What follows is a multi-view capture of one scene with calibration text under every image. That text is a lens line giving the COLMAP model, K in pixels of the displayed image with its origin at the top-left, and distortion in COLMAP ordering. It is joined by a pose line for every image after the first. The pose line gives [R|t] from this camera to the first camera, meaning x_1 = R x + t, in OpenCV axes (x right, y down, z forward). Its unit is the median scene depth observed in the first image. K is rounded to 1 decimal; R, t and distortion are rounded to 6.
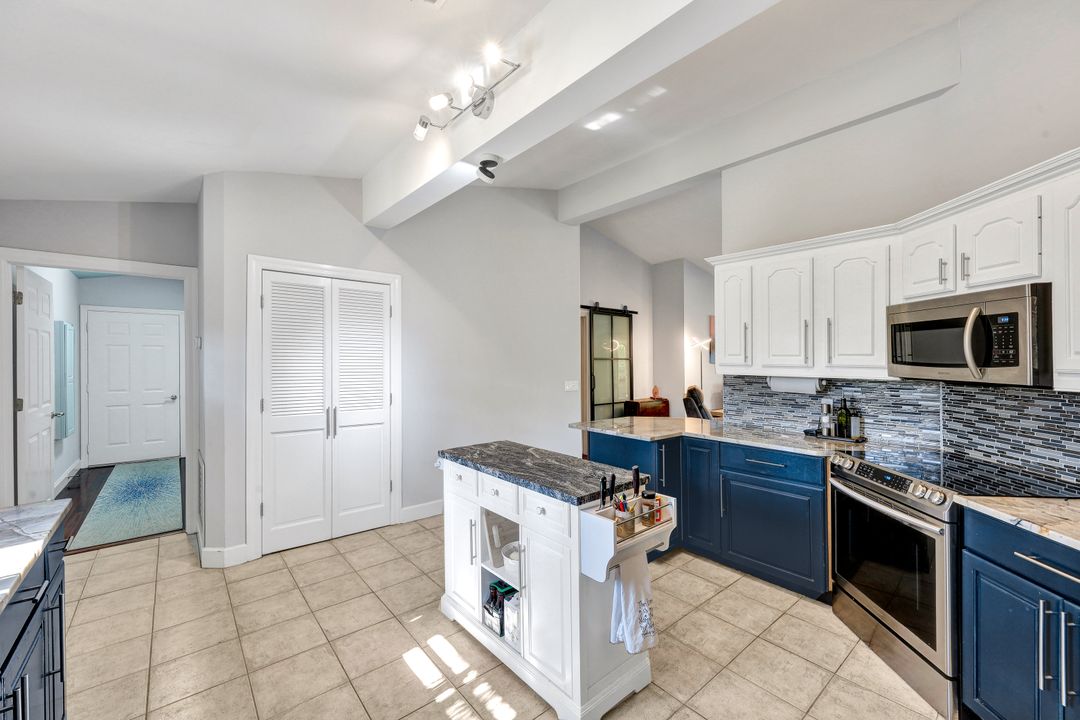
lens RADIAL K [[435.0, 0, 536.1], [0, 435.0, 360.6], [0, 0, 1]] dist [0.001218, 0.000761]
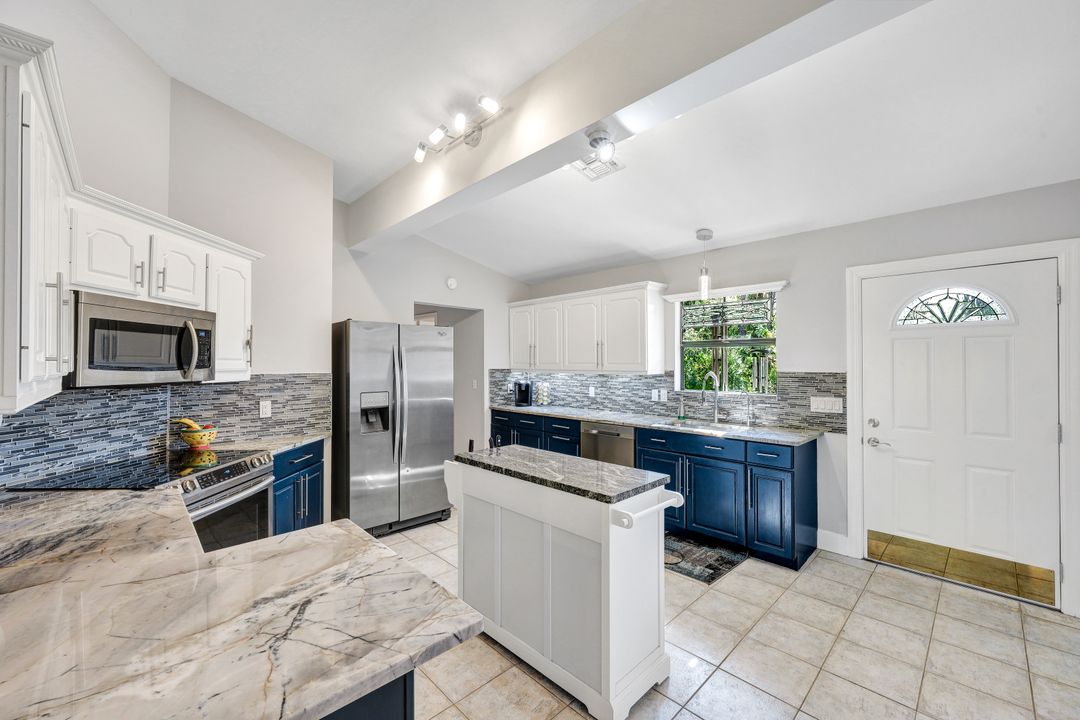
lens RADIAL K [[435.0, 0, 537.1], [0, 435.0, 362.9], [0, 0, 1]] dist [0.001218, 0.000761]
pose [[-0.997872, 0.004297, -0.065065, 0.100340], [0.003822, 0.999965, 0.007427, -0.008003], [0.065095, 0.007162, -0.997853, 2.047354]]
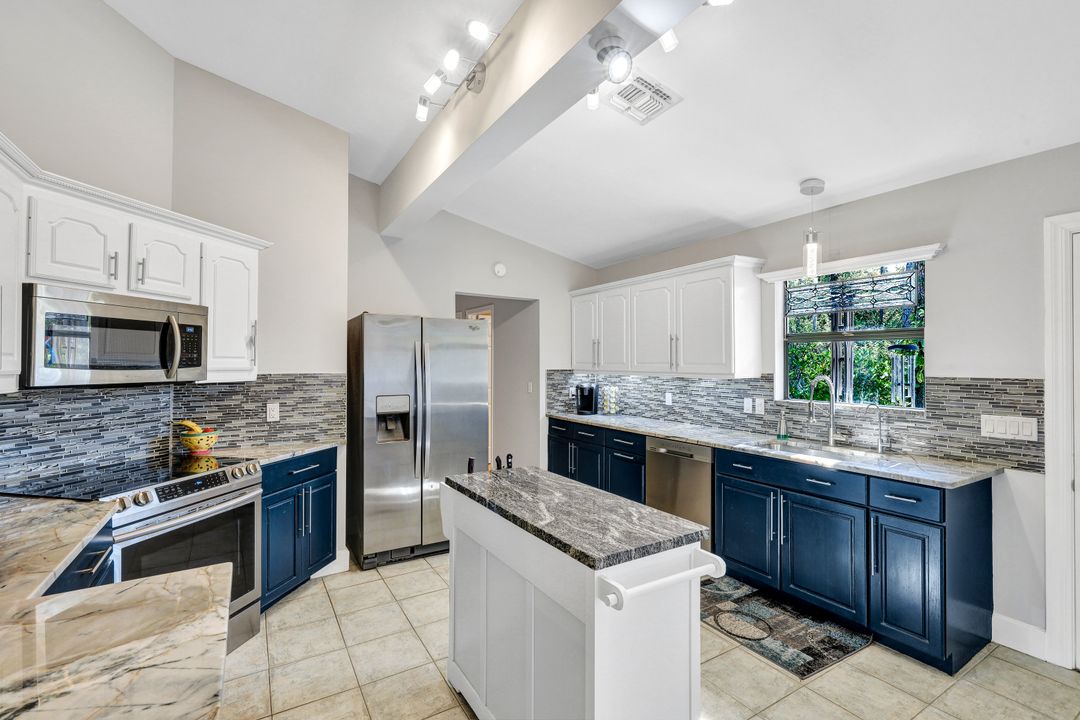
lens RADIAL K [[482.3, 0, 536.0], [0, 482.3, 362.3], [0, 0, 1]] dist [0.004332, -0.000226]
pose [[-0.987900, 0.001238, 0.155087, -0.102343], [0.002234, 0.999978, 0.006248, -0.005926], [-0.155076, 0.006519, -0.987881, 1.870953]]
